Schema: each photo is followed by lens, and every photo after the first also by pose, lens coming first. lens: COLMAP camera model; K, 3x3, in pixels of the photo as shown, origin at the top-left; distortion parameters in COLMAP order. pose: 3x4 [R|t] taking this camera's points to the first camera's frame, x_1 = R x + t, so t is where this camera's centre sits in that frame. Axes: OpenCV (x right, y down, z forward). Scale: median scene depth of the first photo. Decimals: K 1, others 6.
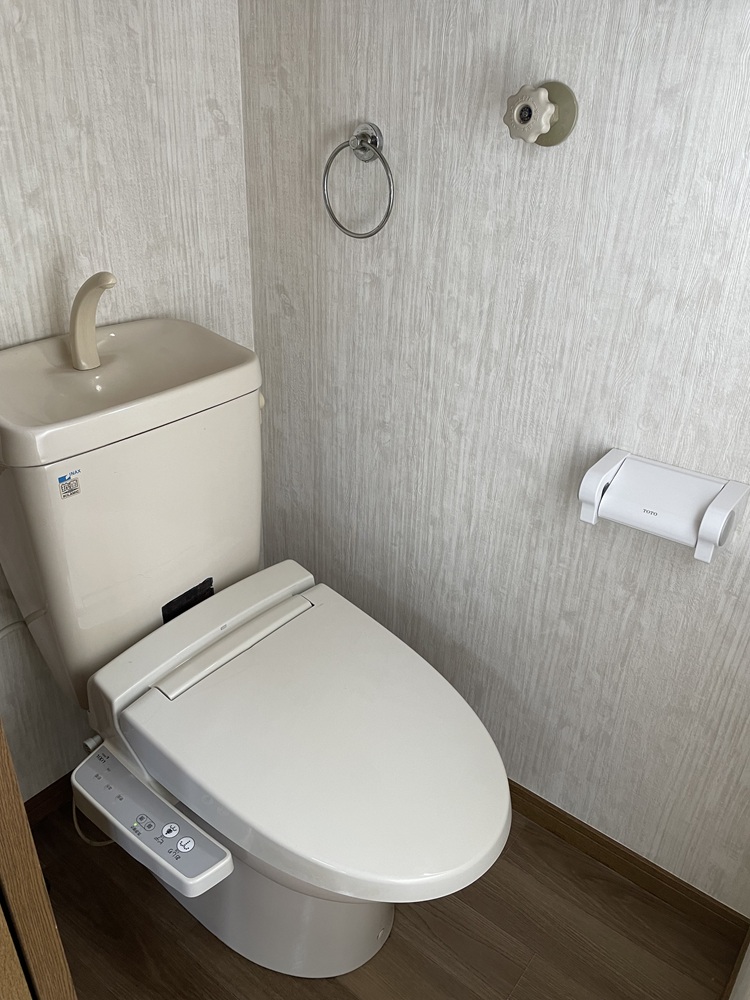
lens RADIAL K [[754.5, 0, 376.8], [0, 754.5, 501.6], [0, 0, 1]] dist [0.074022, -0.092552]
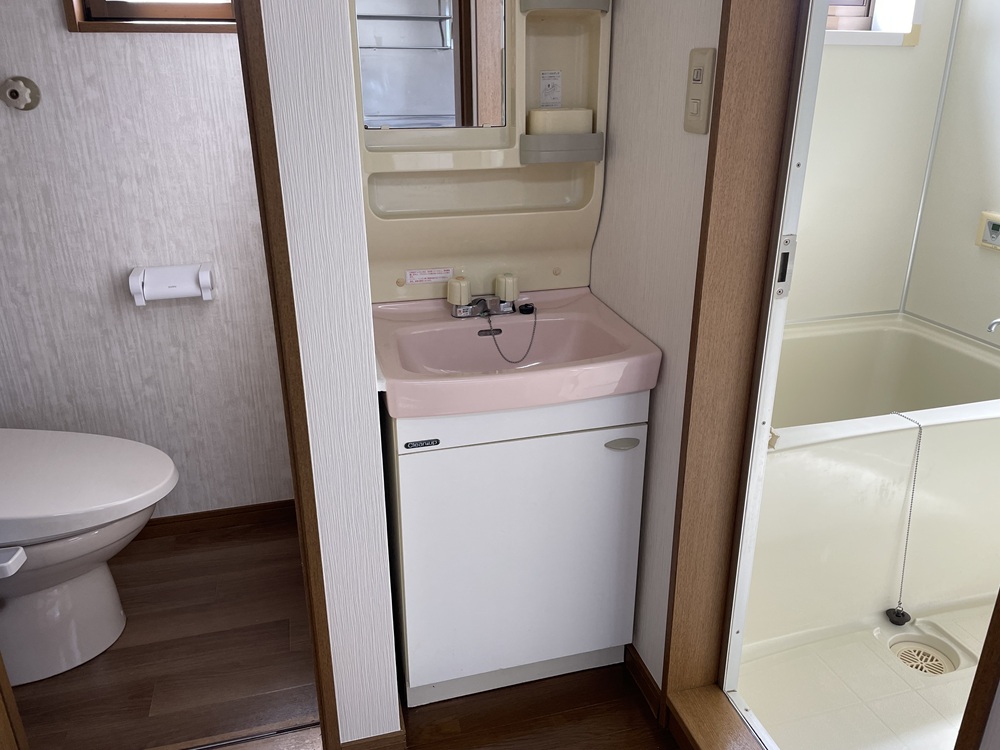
lens RADIAL K [[754.5, 0, 505.6], [0, 754.5, 369.9], [0, 0, 1]] dist [0.074022, -0.092552]
pose [[0.594578, -0.326700, 0.734673, -0.524389], [0.404380, 0.911263, 0.077958, 0.334947], [-0.694949, 0.250735, 0.673928, -0.692239]]
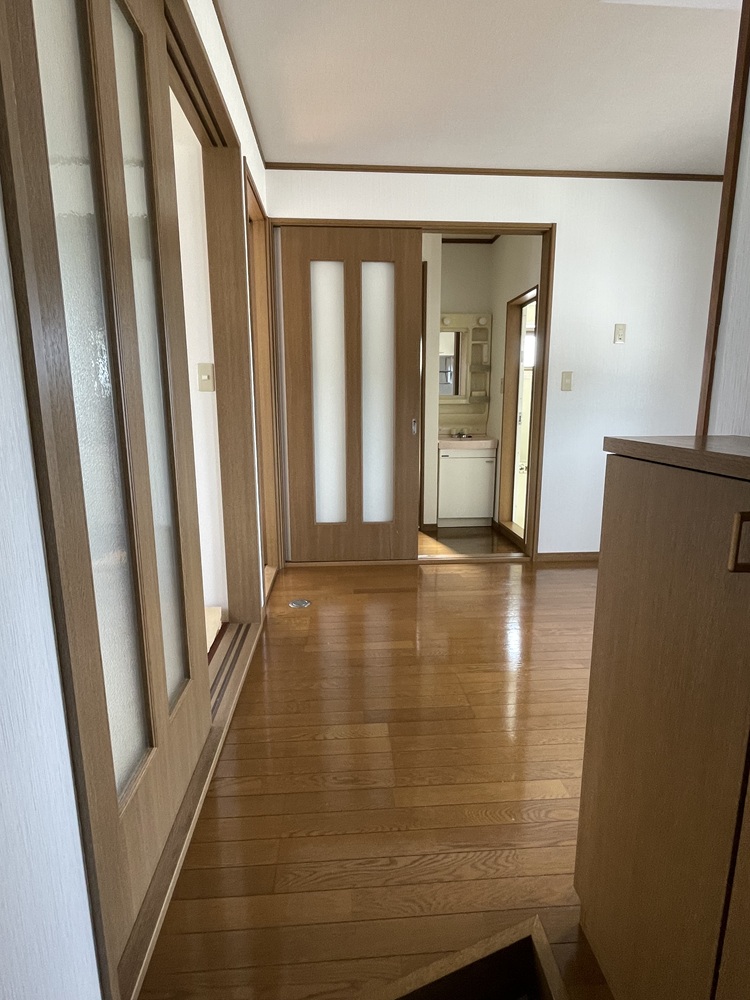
lens RADIAL K [[522.5, 0, 371.9], [0, 522.5, 497.7], [0, 0, 1]] dist [-0.000888, -0.000017]
pose [[0.744330, -0.156791, 0.649145, -2.741752], [0.344570, 0.922832, -0.172199, 1.242810], [-0.572052, 0.351849, 0.740917, -2.233413]]
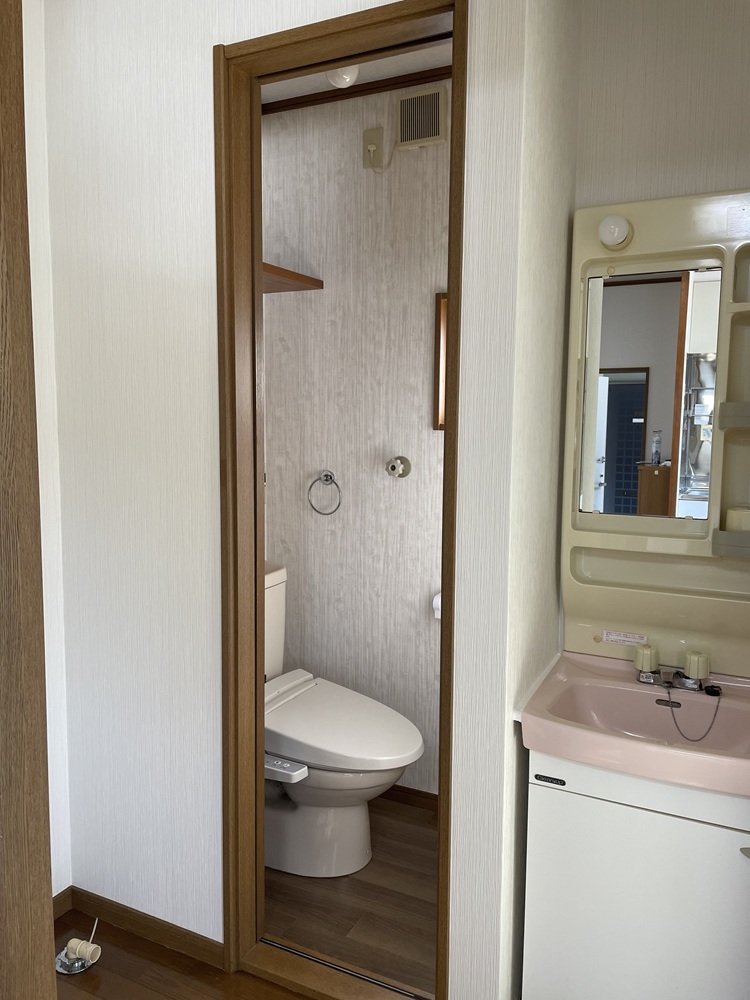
lens RADIAL K [[754.5, 0, 379.4], [0, 754.5, 496.3], [0, 0, 1]] dist [0.074022, -0.092552]
pose [[0.979921, -0.047127, 0.193737, -0.313199], [0.117397, 0.921755, -0.369574, 0.479009], [-0.161161, 0.384898, 0.908780, -1.158589]]
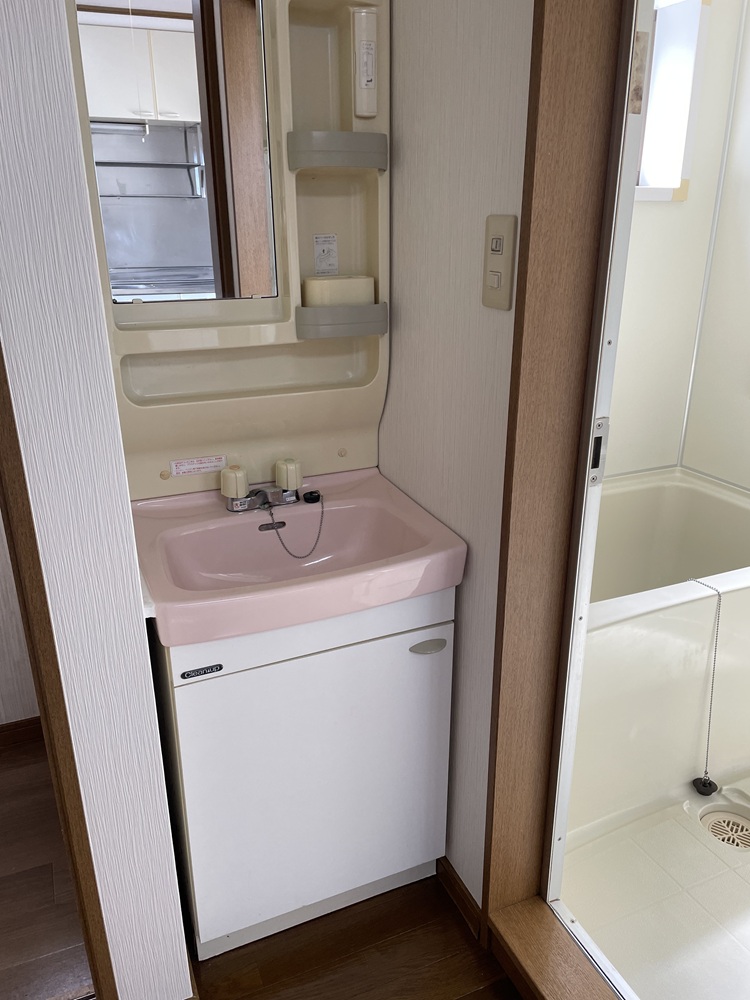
lens RADIAL K [[754.5, 0, 373.1], [0, 754.5, 508.1], [0, 0, 1]] dist [0.074022, -0.092552]
pose [[0.474646, -0.349493, 0.807815, -0.407277], [0.439218, 0.889398, 0.126719, 0.258074], [-0.762757, 0.294661, 0.575653, -0.599414]]
